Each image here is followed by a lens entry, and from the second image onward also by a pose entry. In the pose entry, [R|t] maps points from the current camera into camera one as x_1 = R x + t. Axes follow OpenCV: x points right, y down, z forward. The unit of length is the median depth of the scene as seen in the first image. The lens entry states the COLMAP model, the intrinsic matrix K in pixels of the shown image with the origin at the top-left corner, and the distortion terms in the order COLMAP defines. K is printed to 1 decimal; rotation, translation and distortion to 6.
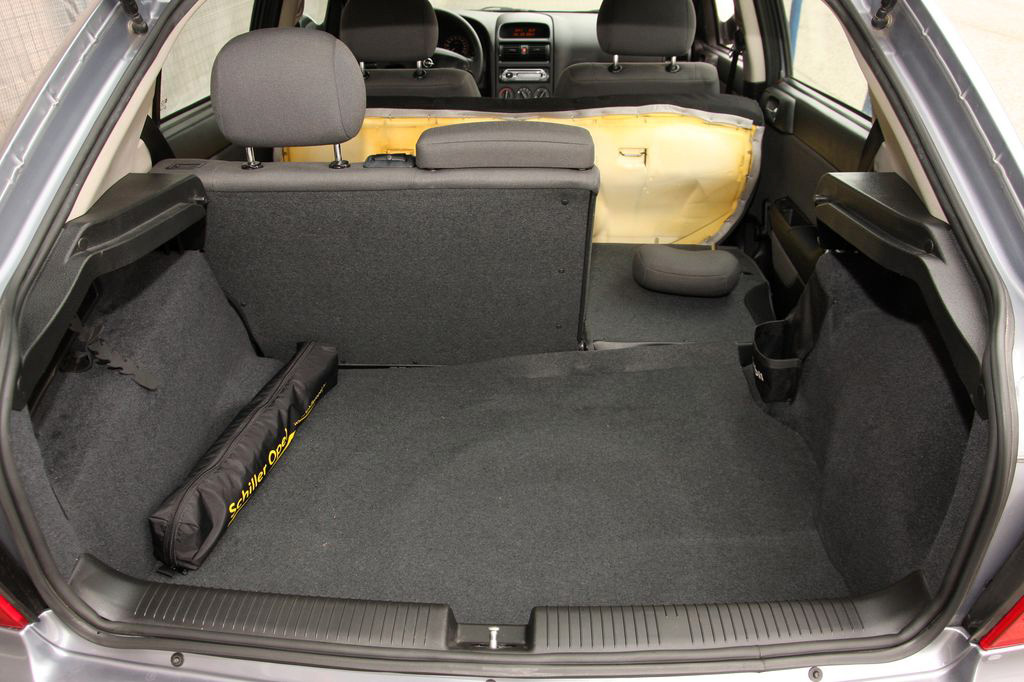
lens RADIAL K [[756.5, 0, 509.3], [0, 756.5, 355.5], [0, 0, 1]] dist [-0.138178, 0.085850]
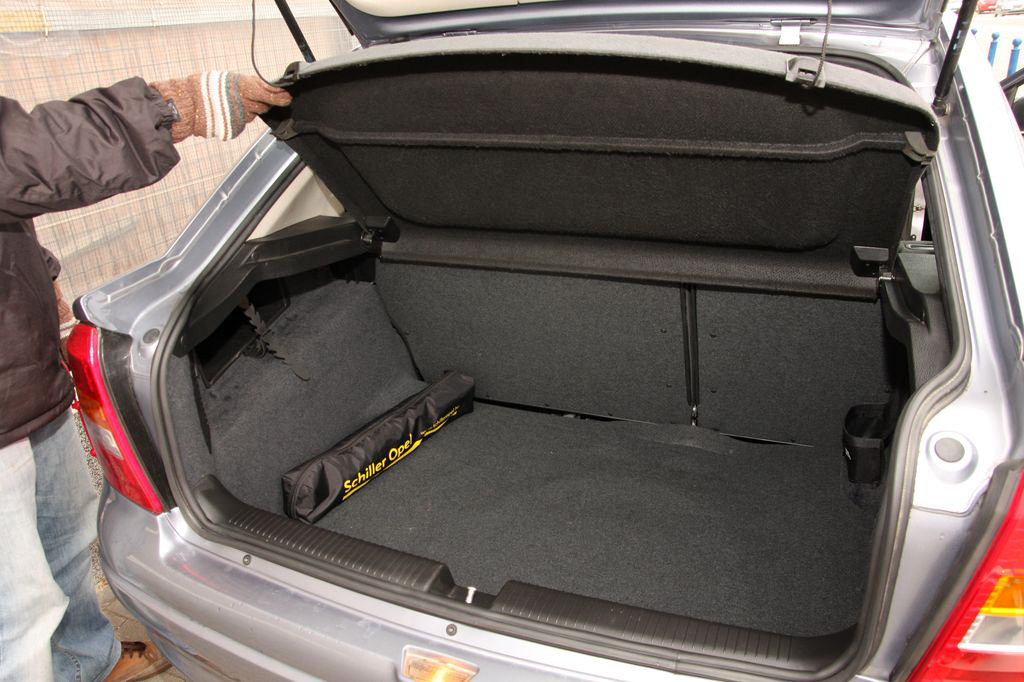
lens RADIAL K [[756.5, 0, 509.3], [0, 756.5, 355.5], [0, 0, 1]] dist [-0.138178, 0.085850]
pose [[0.934725, 0.113527, -0.336750, 0.274813], [-0.150978, 0.984692, -0.087106, 0.062418], [0.321706, 0.132262, 0.937556, -0.113985]]
